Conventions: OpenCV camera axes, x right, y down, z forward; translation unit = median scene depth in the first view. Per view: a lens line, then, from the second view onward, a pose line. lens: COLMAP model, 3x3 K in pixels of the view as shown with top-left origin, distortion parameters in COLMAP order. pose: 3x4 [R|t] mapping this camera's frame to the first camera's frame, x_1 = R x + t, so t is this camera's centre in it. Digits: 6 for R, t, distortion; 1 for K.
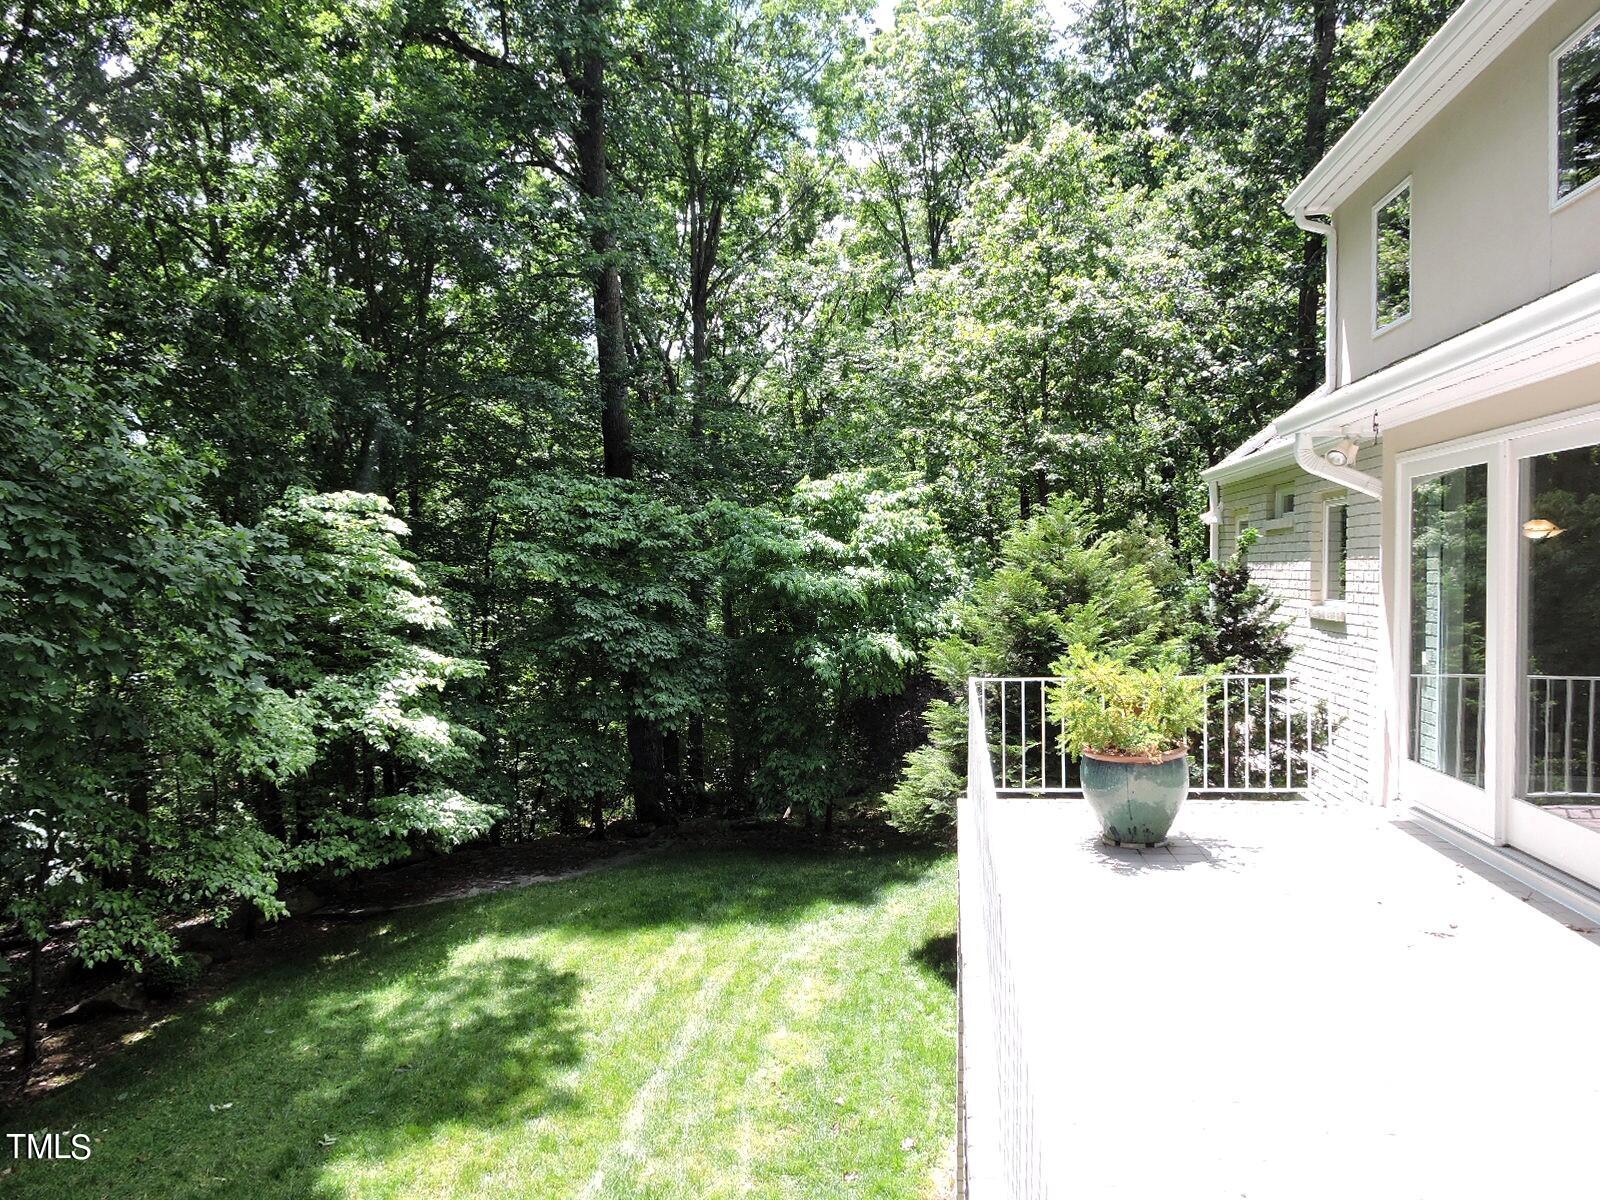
lens RADIAL K [[1141.3, 0, 800.0], [0, 1141.3, 600.0], [0, 0, 1]] dist [-0.007385, -0.005274]
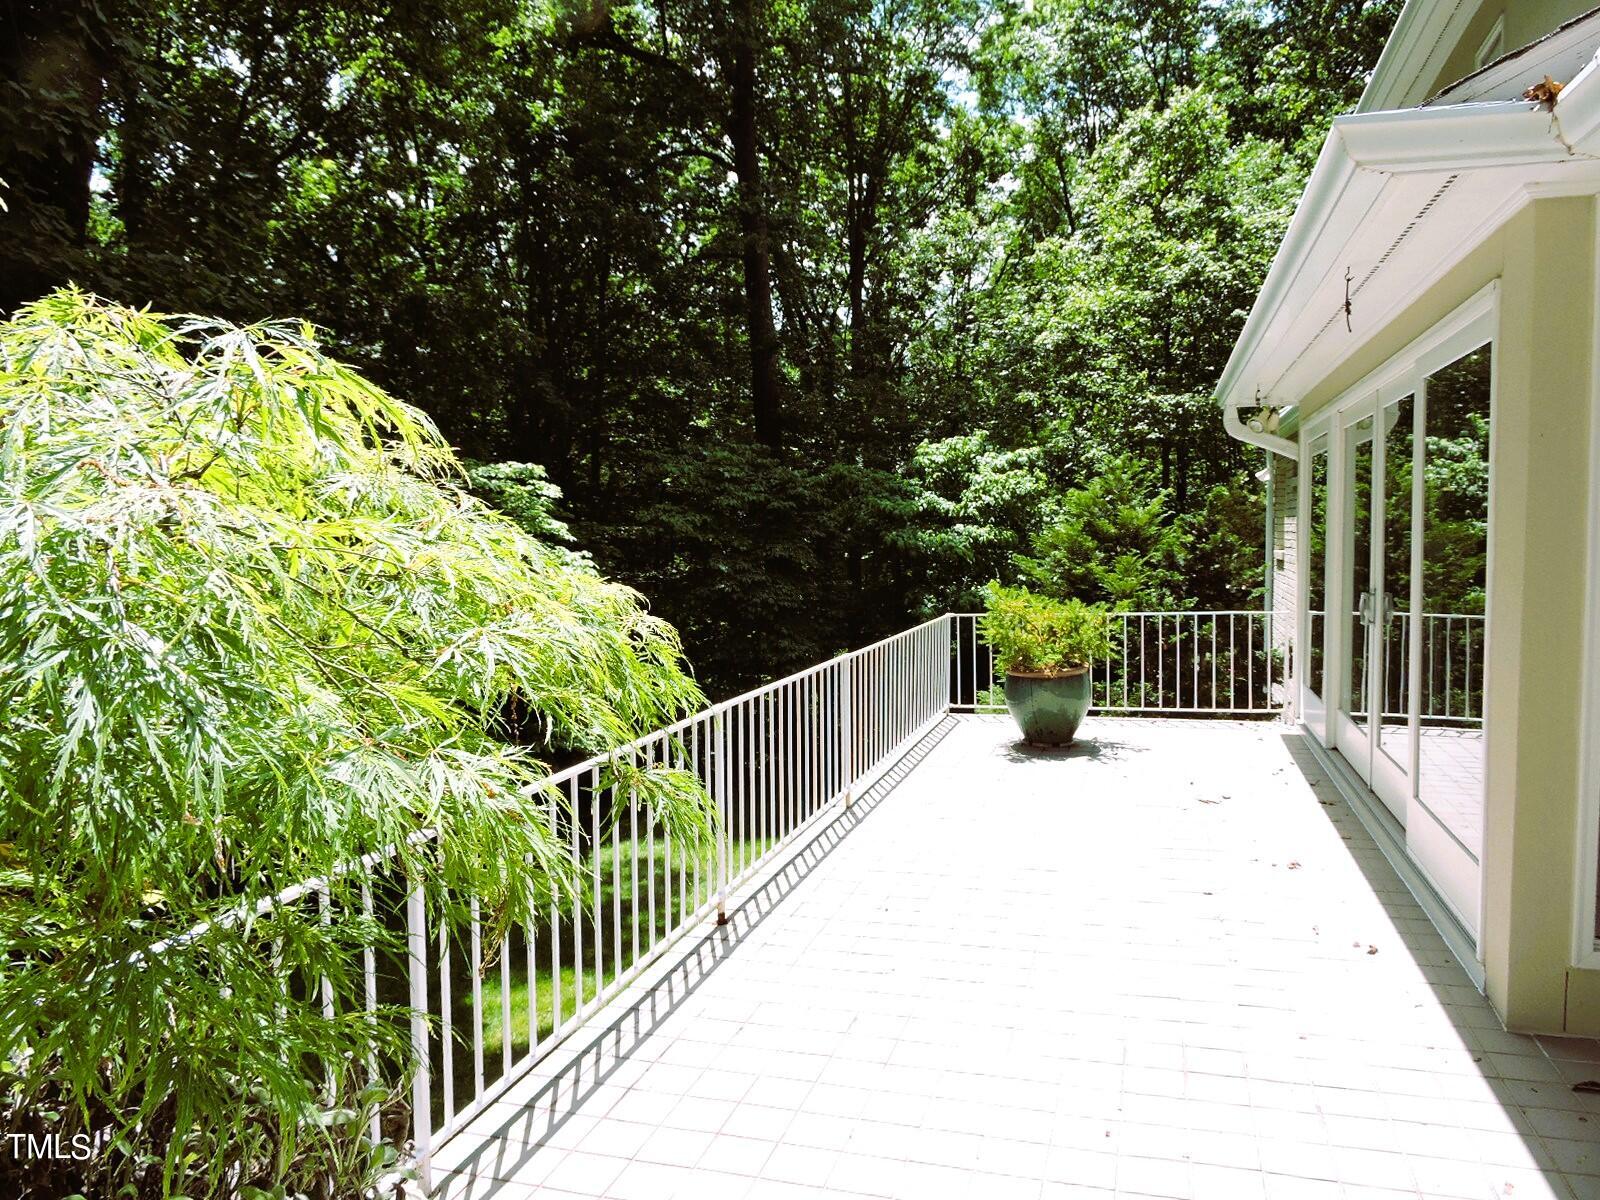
lens RADIAL K [[1155.8, 0, 800.0], [0, 1155.8, 600.0], [0, 0, 1]] dist [-0.000518, -0.008347]
pose [[0.983777, 0.006881, -0.179265, 0.087335], [-0.000921, 0.999445, 0.033311, 0.005518], [0.179394, -0.032605, 0.983237, -0.094741]]
